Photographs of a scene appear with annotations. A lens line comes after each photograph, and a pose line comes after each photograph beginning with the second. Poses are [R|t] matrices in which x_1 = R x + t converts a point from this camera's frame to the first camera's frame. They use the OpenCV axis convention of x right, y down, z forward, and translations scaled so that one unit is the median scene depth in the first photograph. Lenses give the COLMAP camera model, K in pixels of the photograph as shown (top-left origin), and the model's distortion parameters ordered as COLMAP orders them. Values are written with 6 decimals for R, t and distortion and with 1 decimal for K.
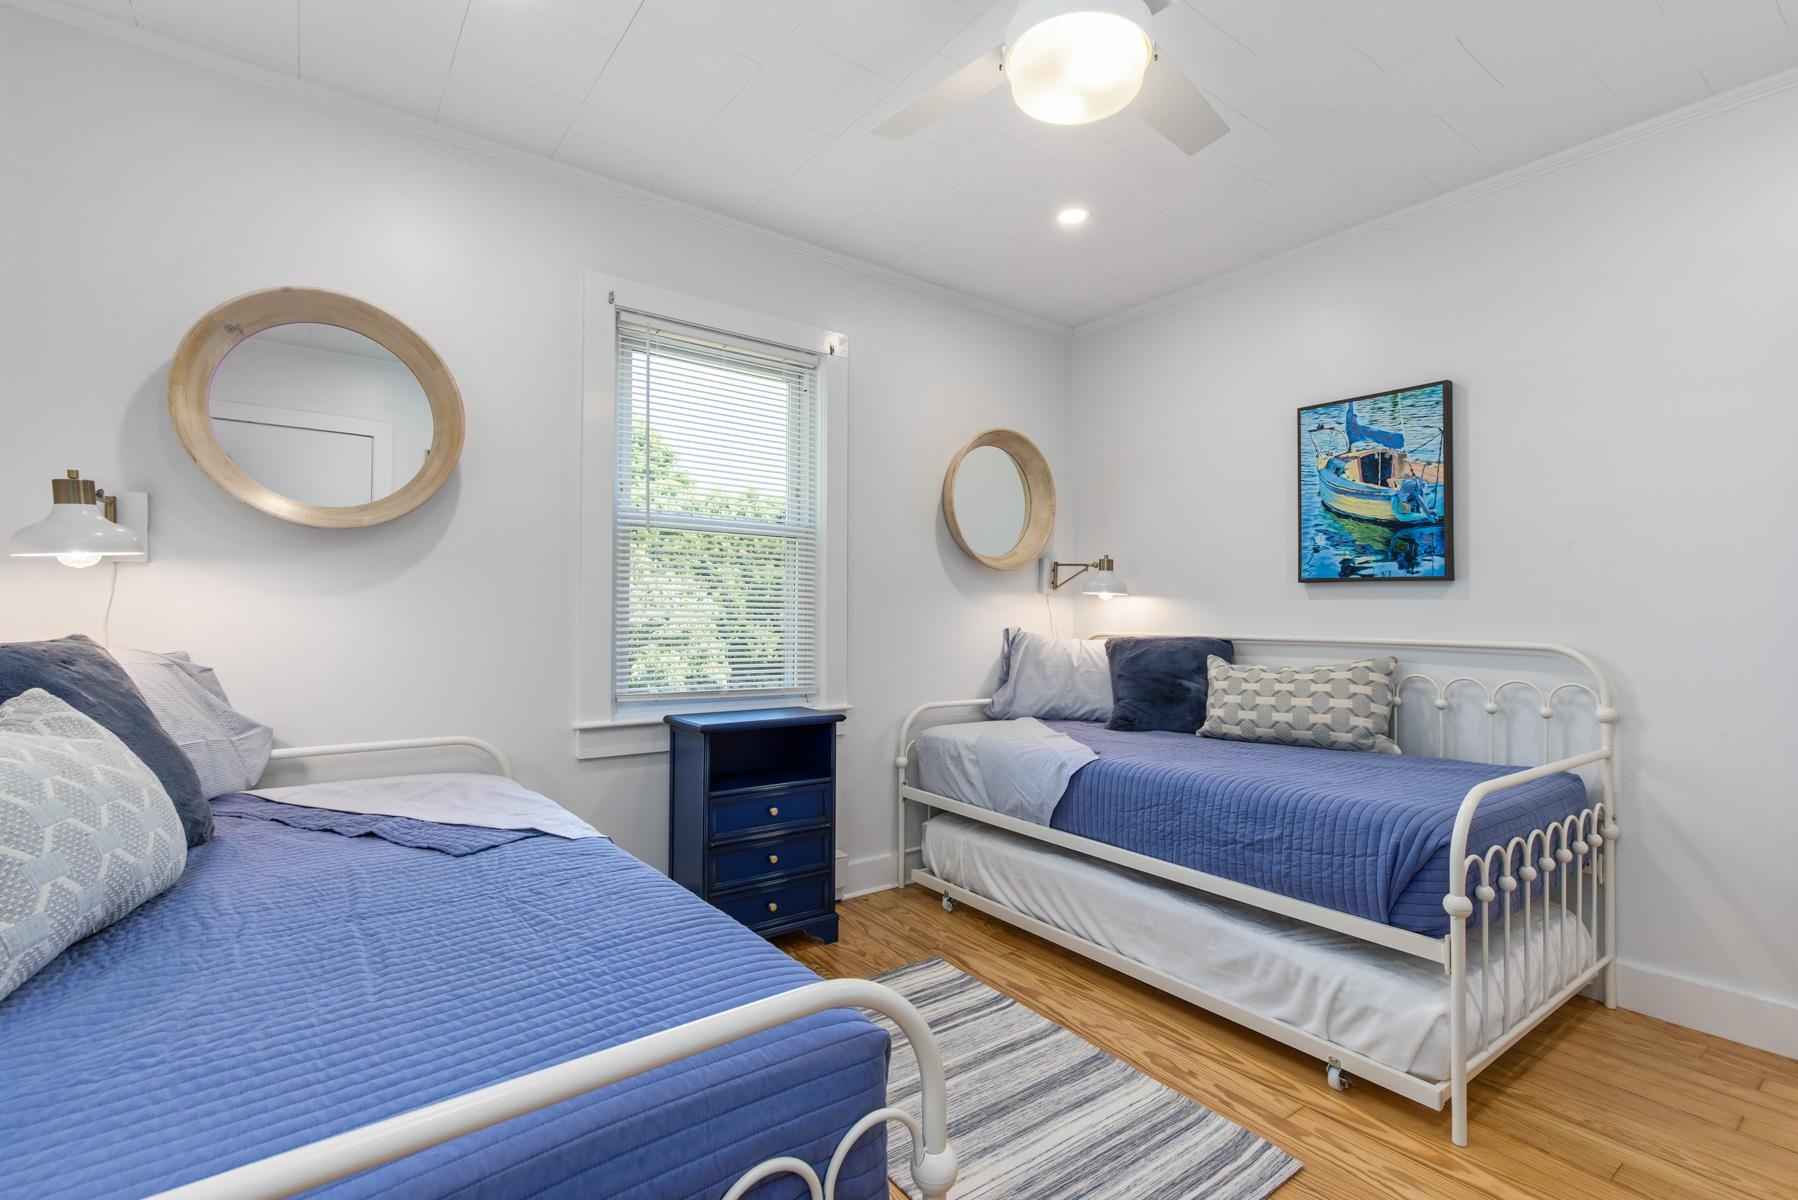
lens RADIAL K [[813.6, 0, 905.3], [0, 813.6, 605.1], [0, 0, 1]] dist [0.007331, -0.001750]
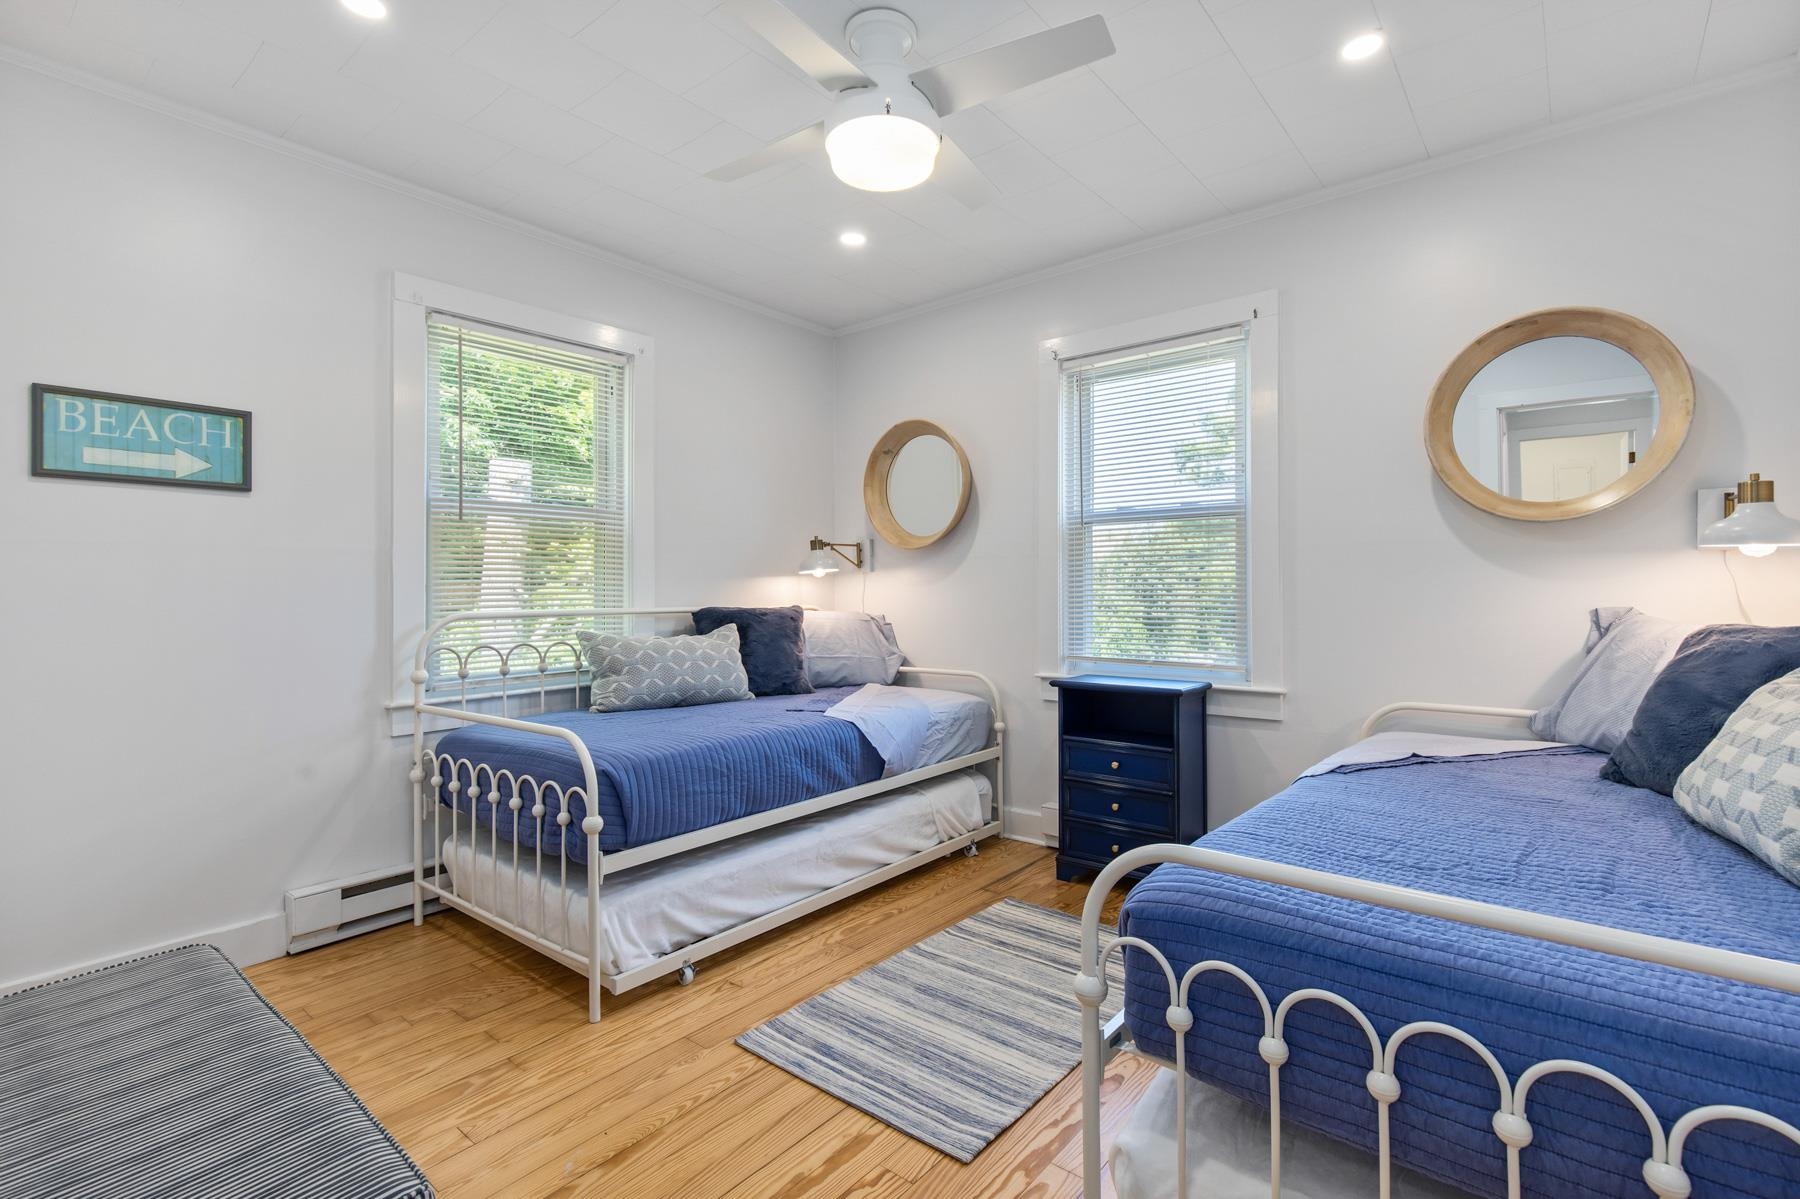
lens RADIAL K [[814.5, 0, 908.1], [0, 814.5, 595.4], [0, 0, 1]] dist [0.007331, -0.001750]
pose [[0.245763, -0.005824, -0.969312, 1.107663], [0.021793, 0.999762, -0.000482, 0.012157], [0.969085, -0.021006, 0.245831, 0.558574]]
